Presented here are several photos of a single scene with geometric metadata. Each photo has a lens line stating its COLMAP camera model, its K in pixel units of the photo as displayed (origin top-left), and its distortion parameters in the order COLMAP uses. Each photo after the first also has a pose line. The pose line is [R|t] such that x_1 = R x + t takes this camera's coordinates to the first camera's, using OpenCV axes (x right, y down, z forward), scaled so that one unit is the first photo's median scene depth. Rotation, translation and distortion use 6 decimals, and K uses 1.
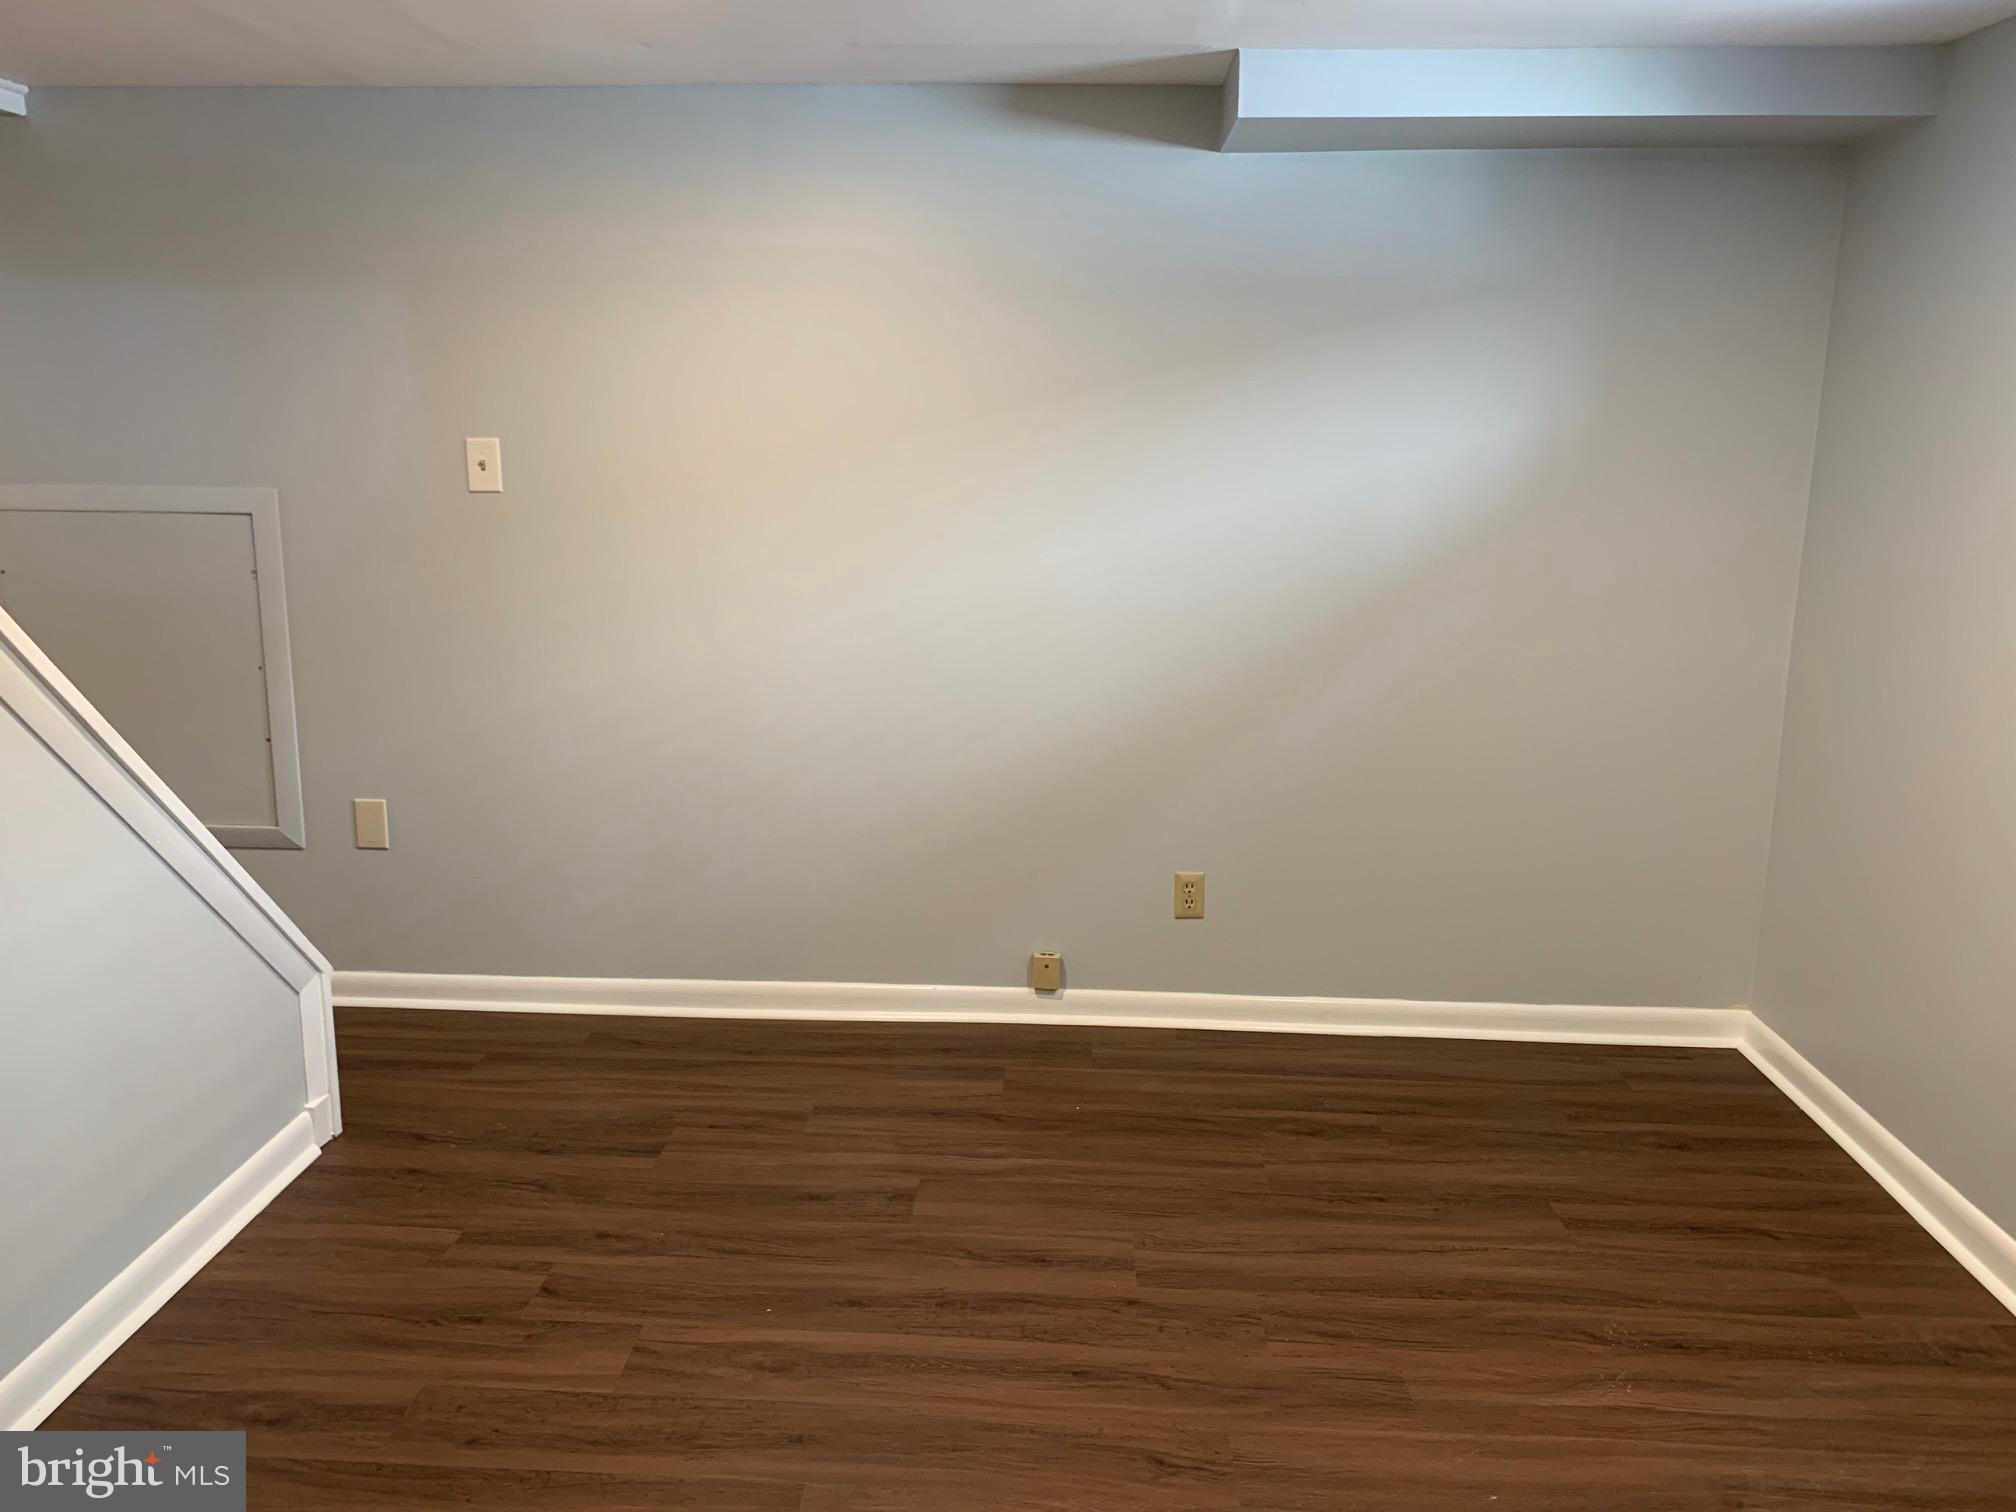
lens RADIAL K [[1557.9, 0, 976.6], [0, 1557.9, 757.9], [0, 0, 1]] dist [0.059371, -0.093730]
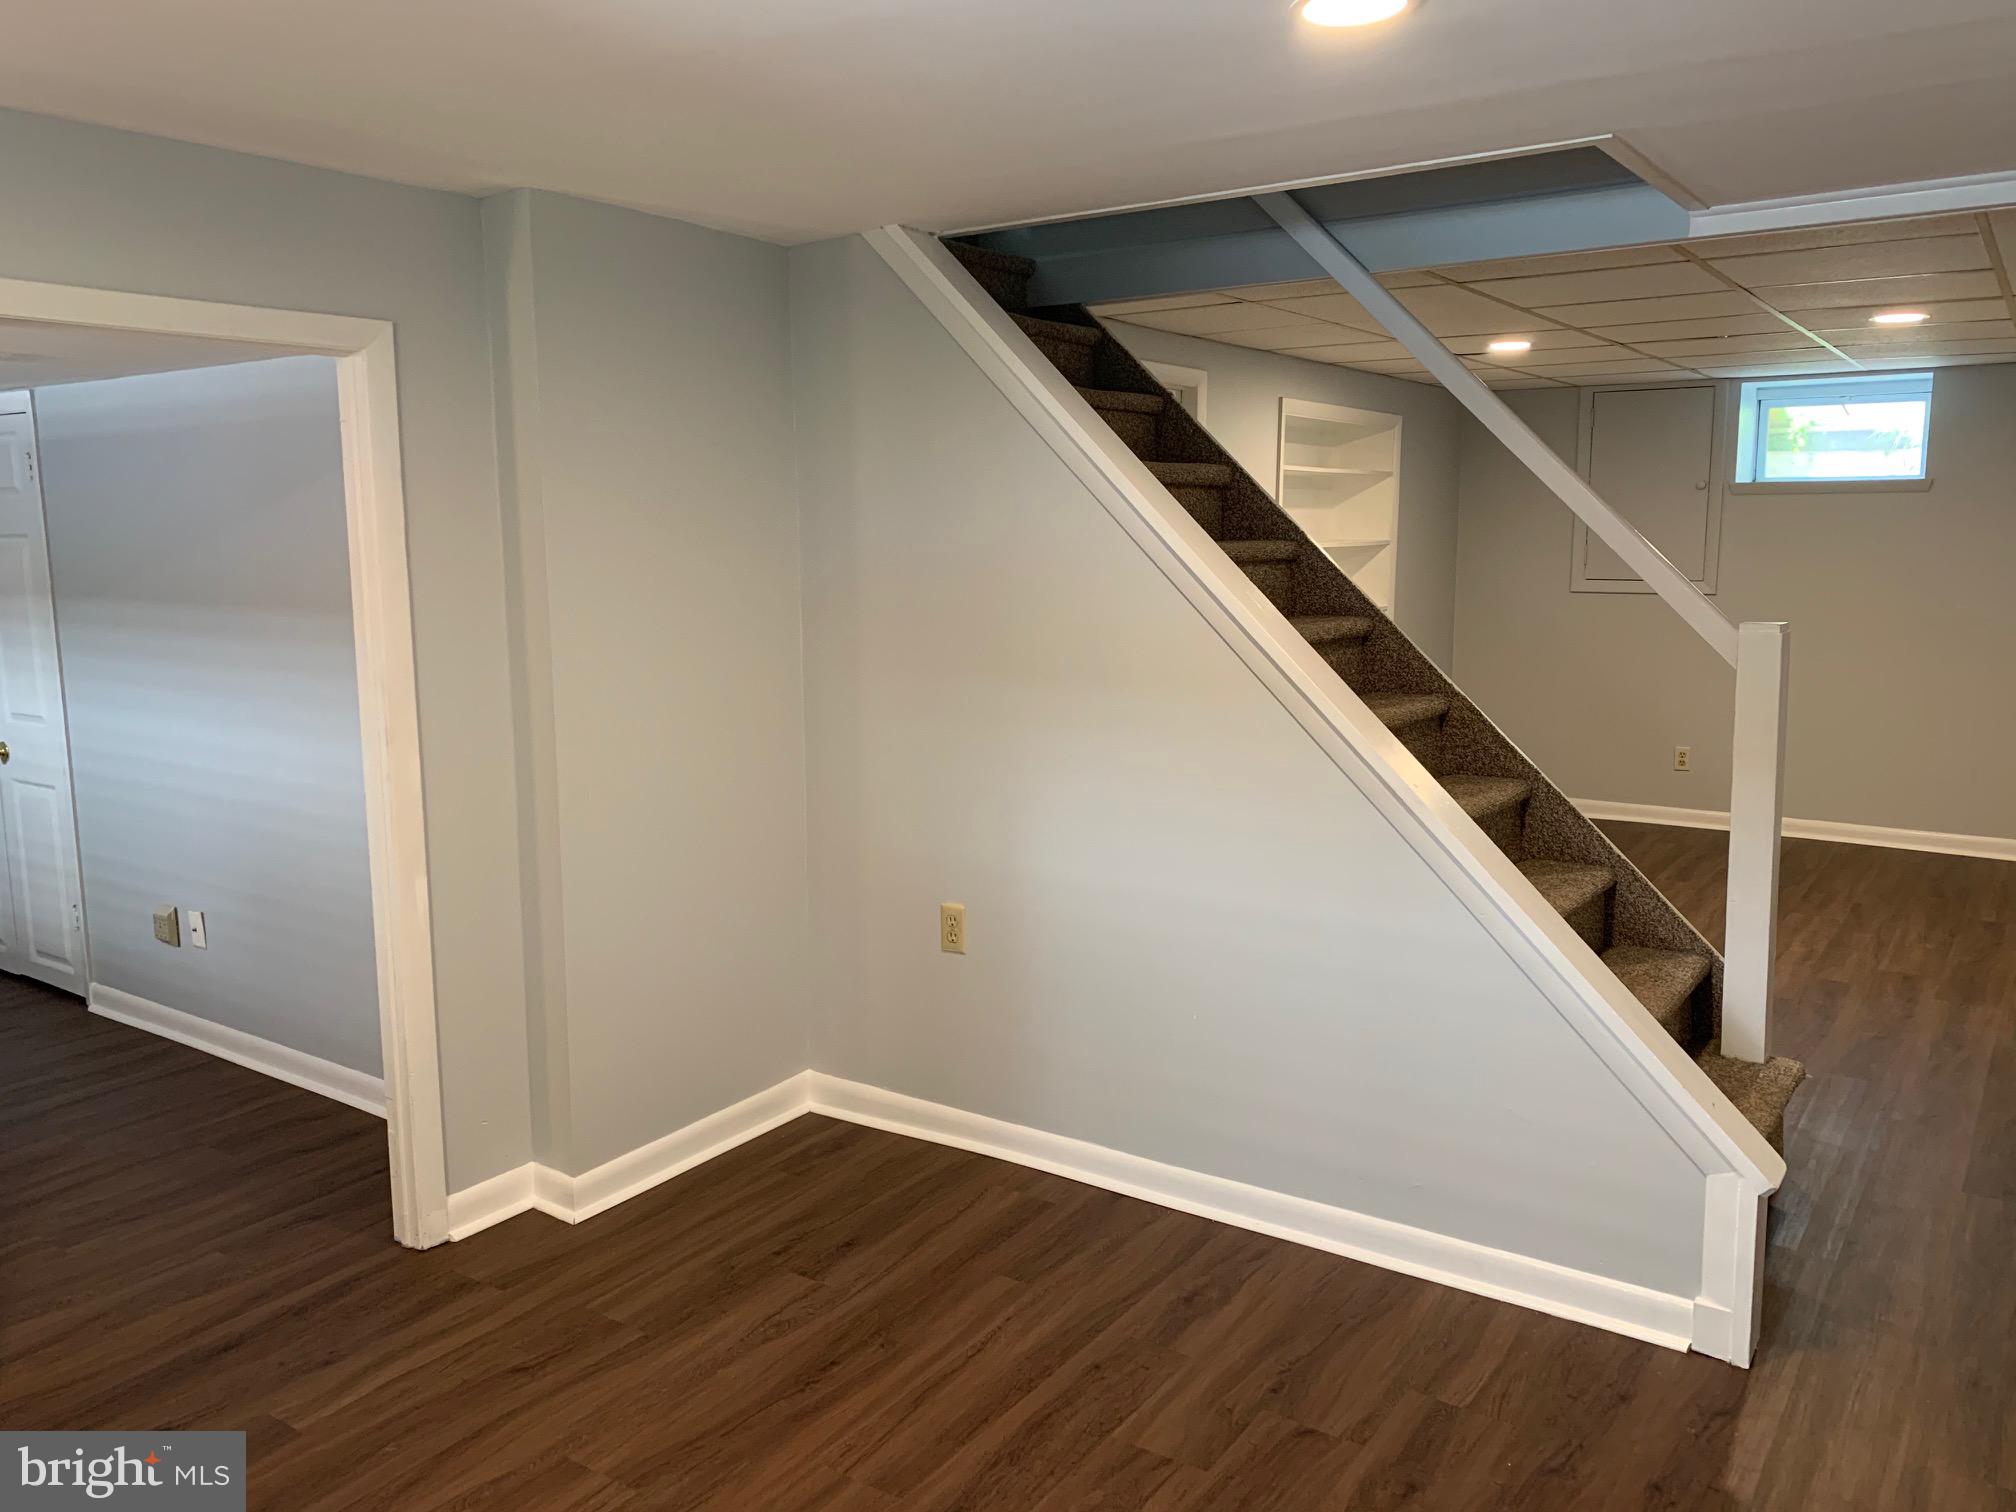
lens RADIAL K [[1534.5, 0, 1000.6], [0, 1534.5, 744.0], [0, 0, 1]] dist [0.010751, -0.004119]
pose [[-0.520778, 0.123376, -0.844730, 0.487588], [-0.165567, 0.956118, 0.241717, -0.229384], [0.837483, 0.265740, -0.477499, 0.969561]]
